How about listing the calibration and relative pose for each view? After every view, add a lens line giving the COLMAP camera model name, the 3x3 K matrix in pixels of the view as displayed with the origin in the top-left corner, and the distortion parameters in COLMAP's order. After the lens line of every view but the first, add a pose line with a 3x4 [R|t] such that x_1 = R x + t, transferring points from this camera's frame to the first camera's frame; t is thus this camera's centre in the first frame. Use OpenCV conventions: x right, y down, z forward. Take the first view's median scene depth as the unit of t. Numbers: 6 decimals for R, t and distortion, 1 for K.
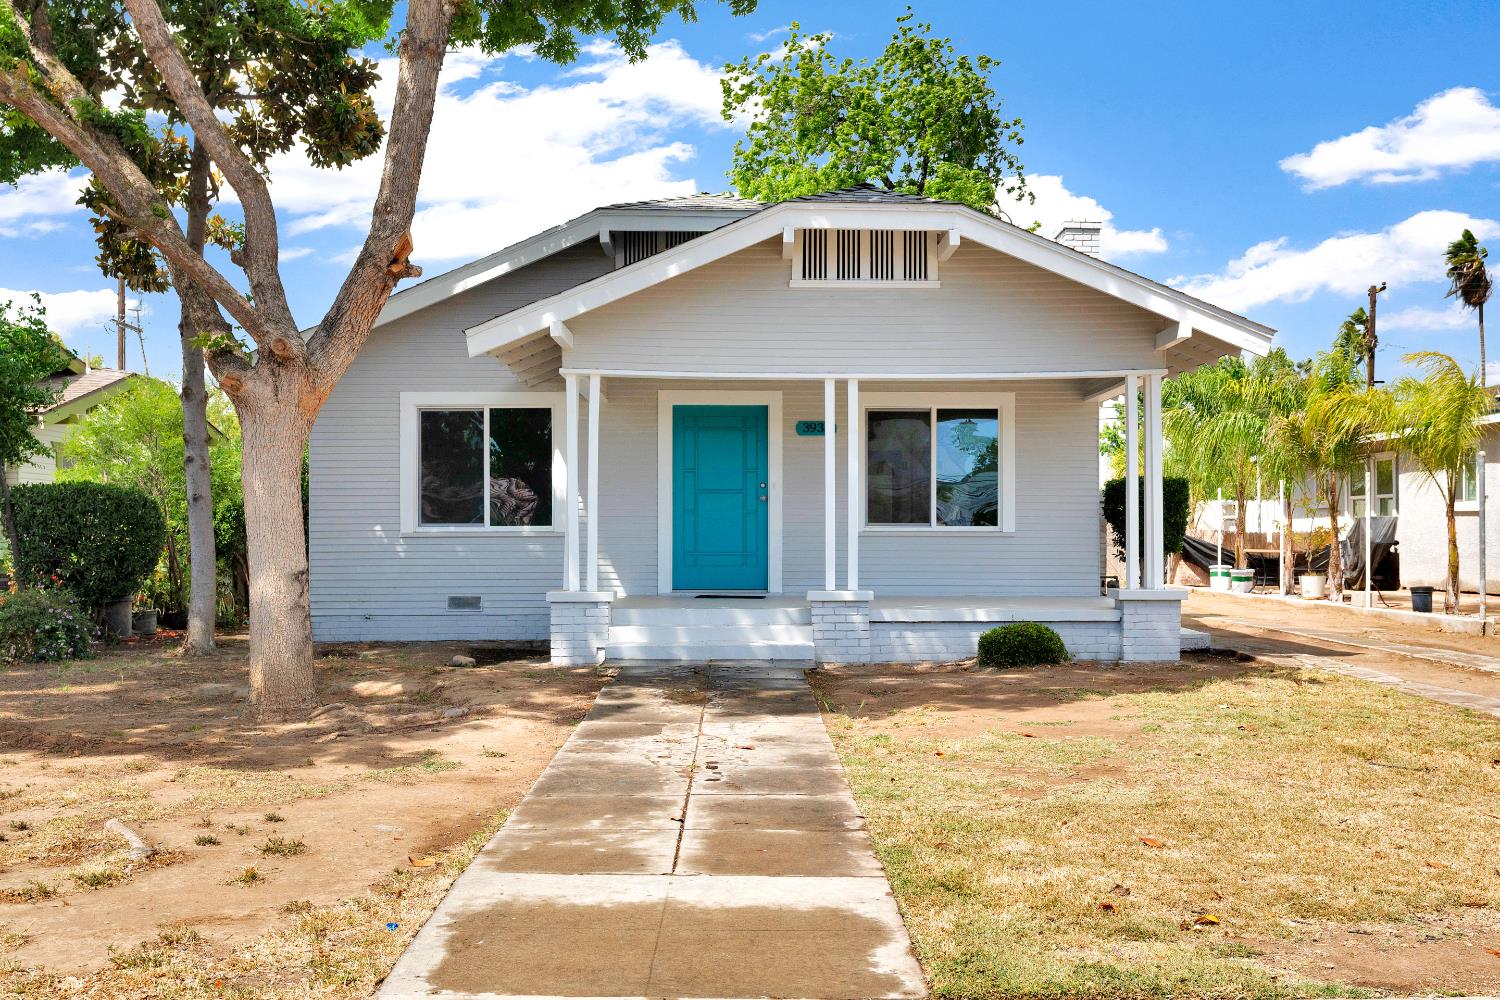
lens RADIAL K [[1367.8, 0, 782.3], [0, 1367.8, 519.7], [0, 0, 1]] dist [0.006419, 0.004633]
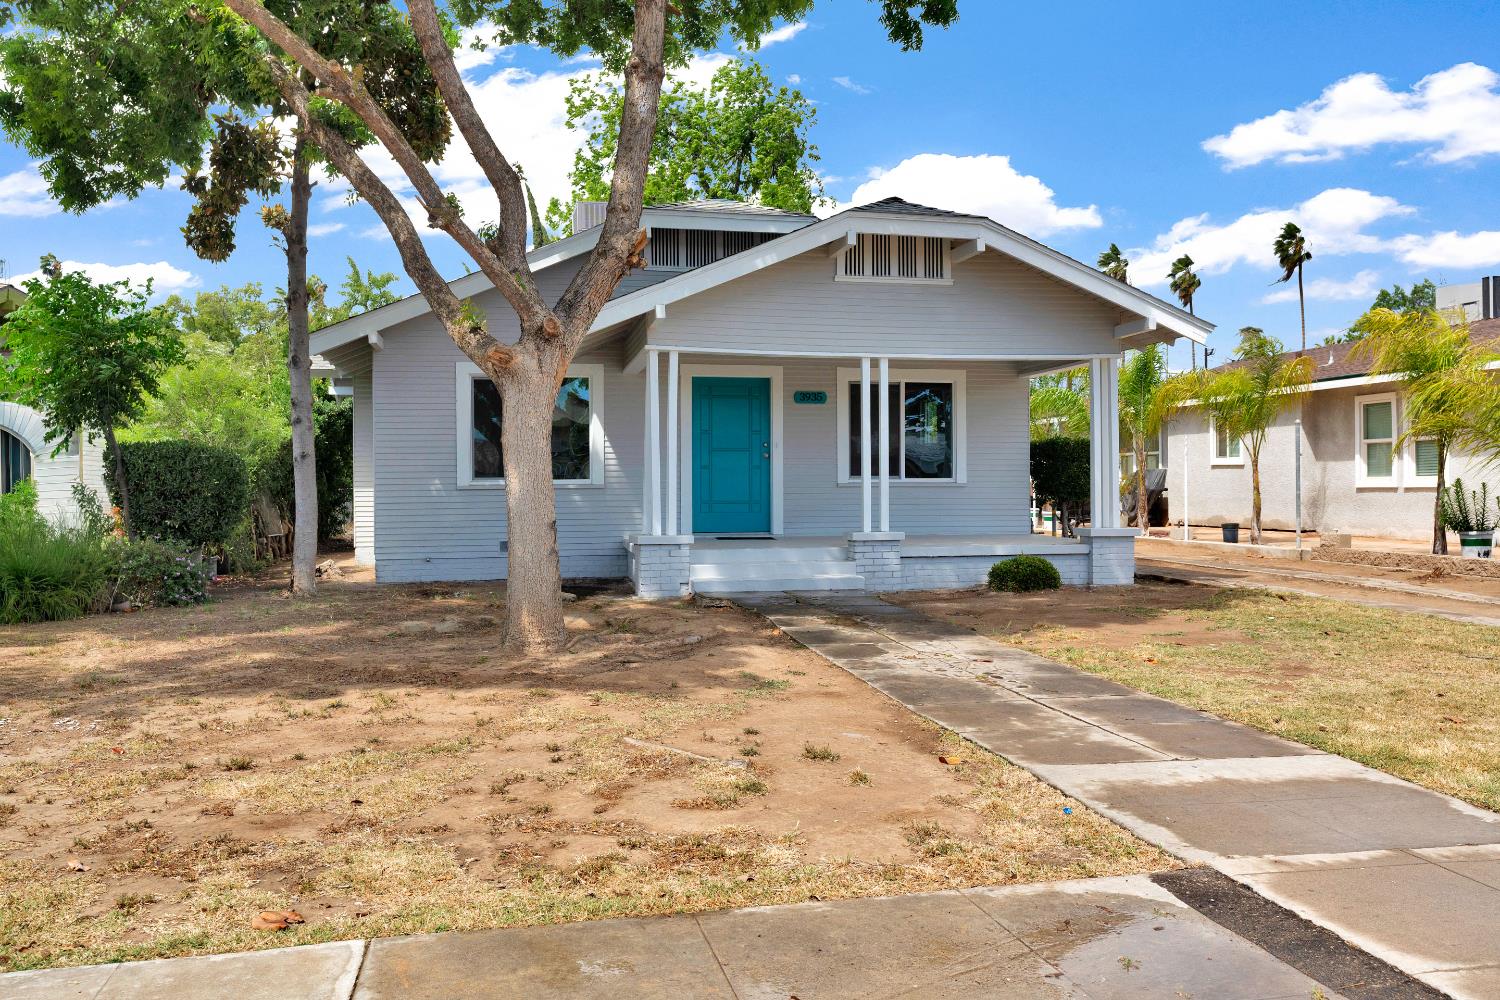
lens RADIAL K [[1153.0, 0, 751.4], [0, 1153.0, 476.2], [0, 0, 1]] dist [0.002198, 0.001437]
pose [[0.982918, -0.003121, 0.184020, -0.242266], [0.002363, 0.999988, 0.004340, -0.002269], [-0.184031, -0.003831, 0.982913, 0.013300]]
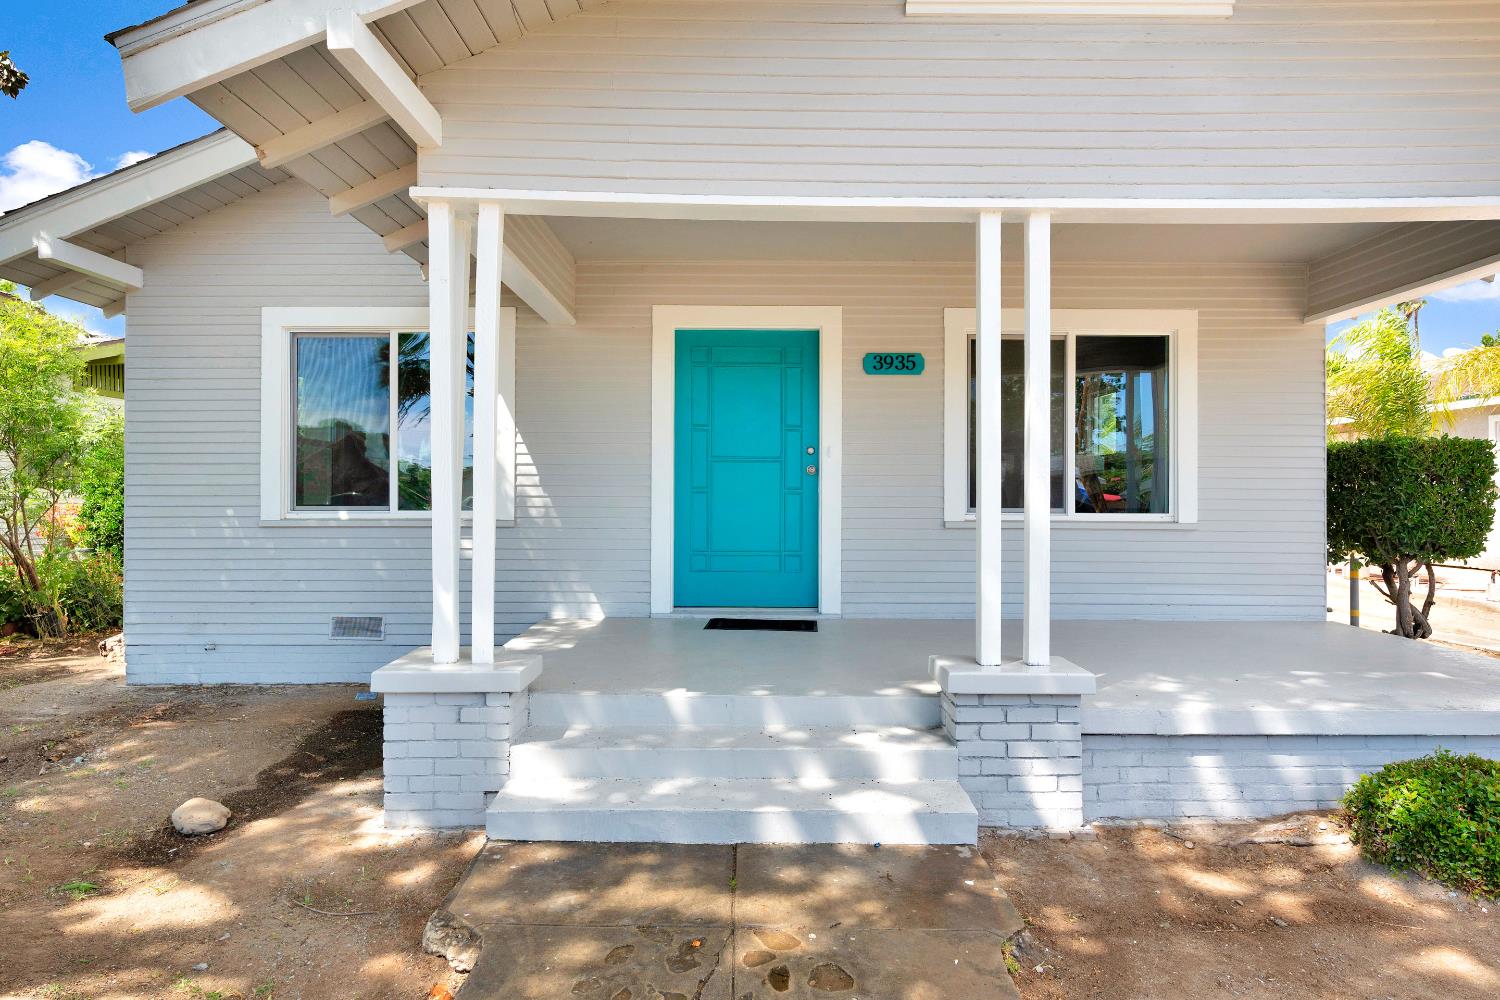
lens RADIAL K [[821.7, 0, 750.0], [0, 821.7, 500.0], [0, 0, 1]] dist [0.006921, 0.000737]
pose [[0.999664, 0.004648, -0.025489, -0.038001], [-0.004287, 0.999890, 0.014213, -0.007629], [0.025552, -0.014098, 0.999574, 0.685864]]
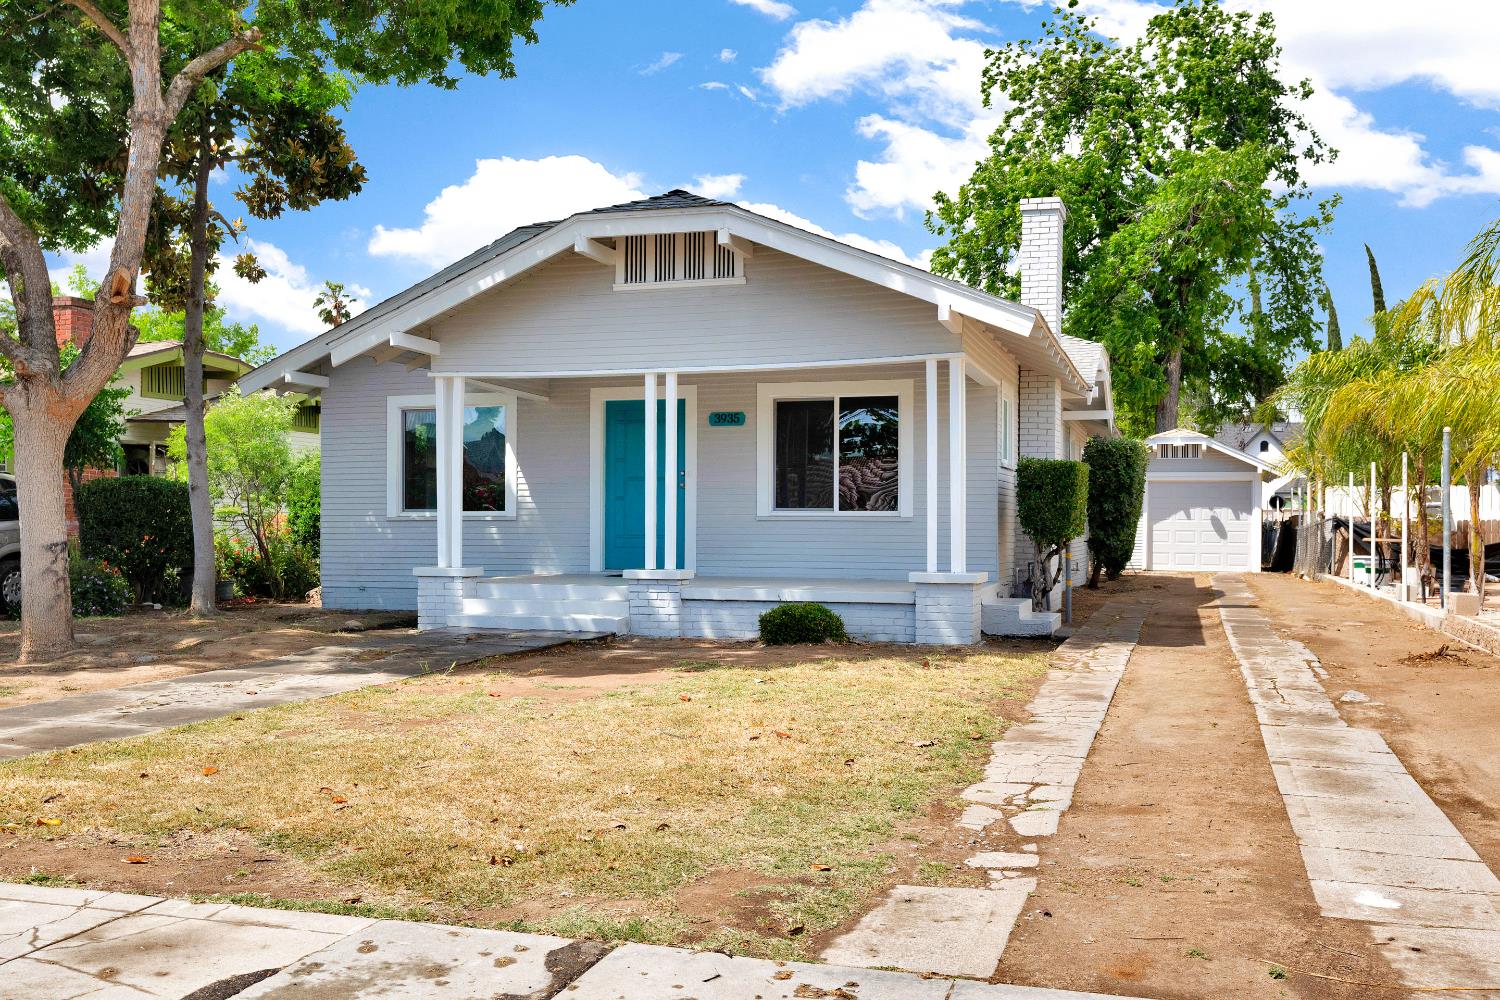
lens RADIAL K [[1332.0, 0, 750.0], [0, 1332.0, 500.0], [0, 0, 1]] dist [0.009913, 0.006410]
pose [[0.944398, -0.003829, -0.328782, 0.434905], [0.001051, 0.999962, -0.008626, 0.005770], [0.328803, 0.007801, 0.944366, 0.031941]]
